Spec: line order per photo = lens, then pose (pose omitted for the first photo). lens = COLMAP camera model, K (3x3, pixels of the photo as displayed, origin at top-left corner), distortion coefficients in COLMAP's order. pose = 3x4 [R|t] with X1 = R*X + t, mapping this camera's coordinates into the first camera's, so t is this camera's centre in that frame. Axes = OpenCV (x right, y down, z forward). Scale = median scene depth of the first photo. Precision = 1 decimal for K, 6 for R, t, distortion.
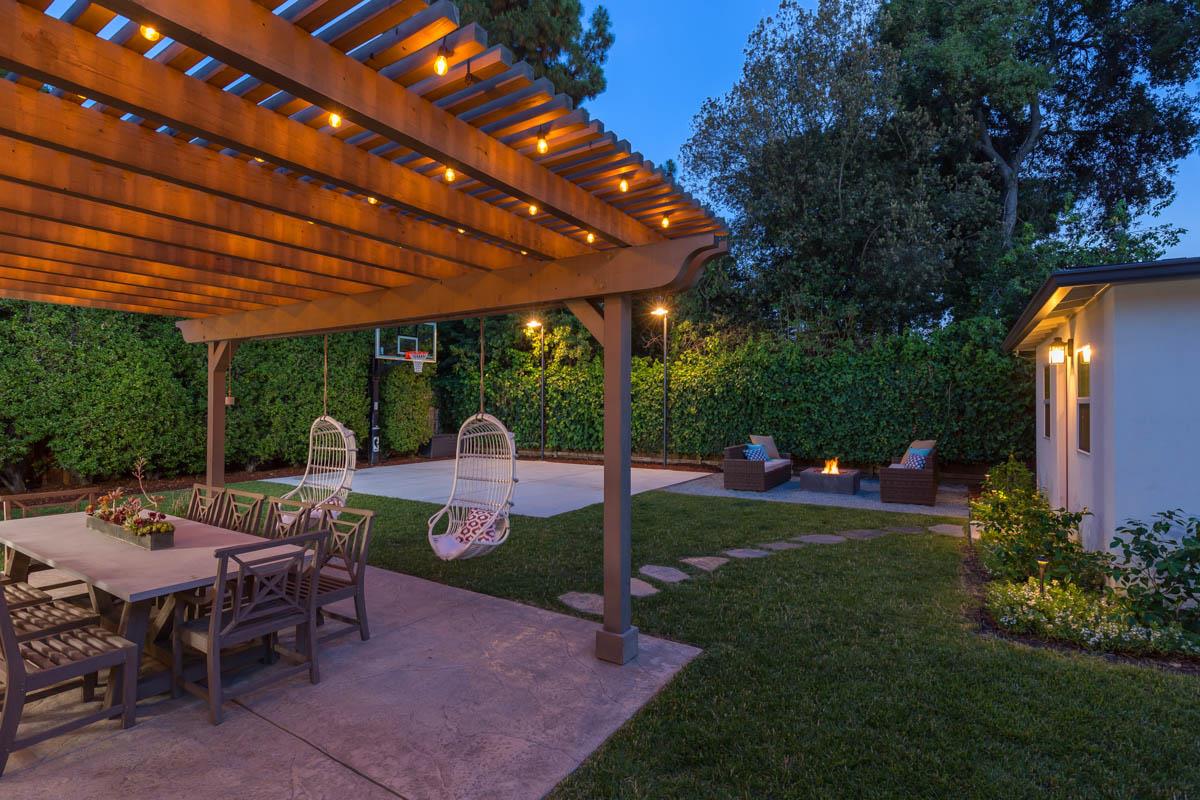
lens RADIAL K [[552.6, 0, 592.2], [0, 552.6, 402.8], [0, 0, 1]] dist [0.006301, -0.001204]
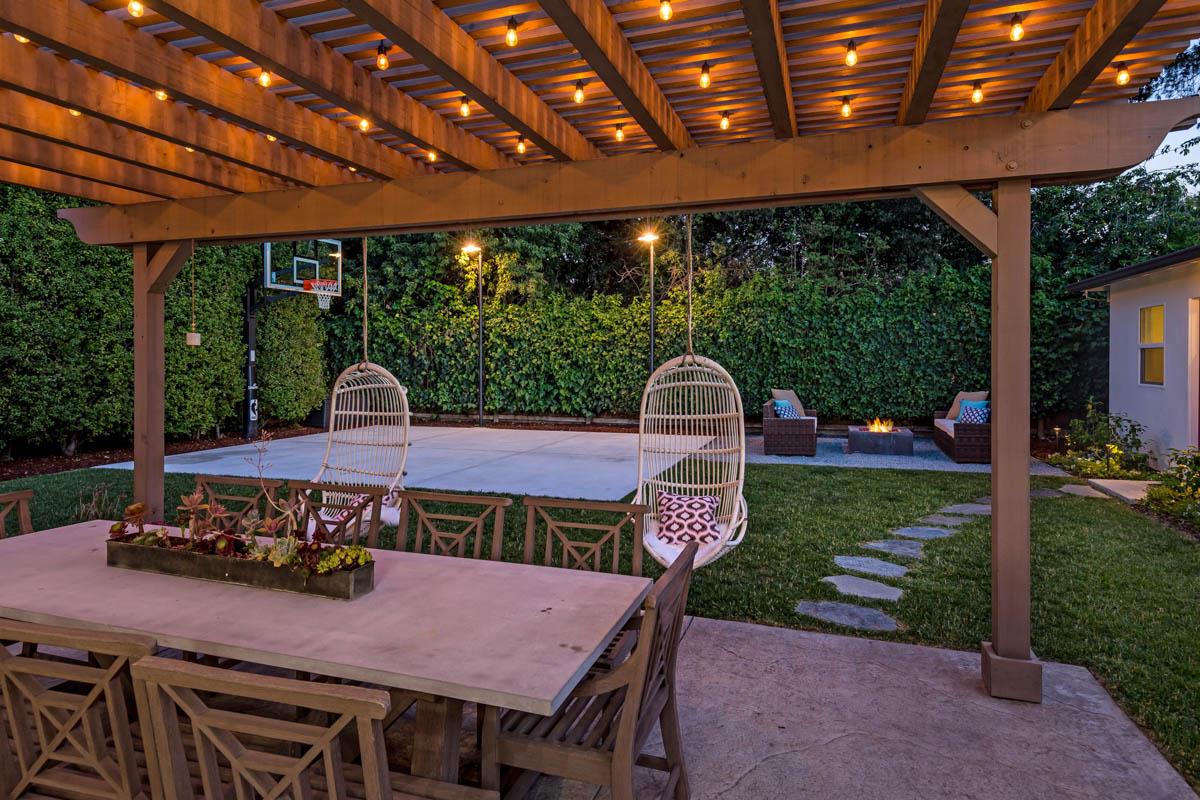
lens RADIAL K [[664.9, 0, 590.2], [0, 664.9, 364.3], [0, 0, 1]] dist [-0.001291, 0.003812]
pose [[0.973847, -0.004499, 0.227159, -0.189920], [0.001813, 0.999926, 0.012032, 0.008010], [-0.227196, -0.011306, 0.973783, 0.083852]]
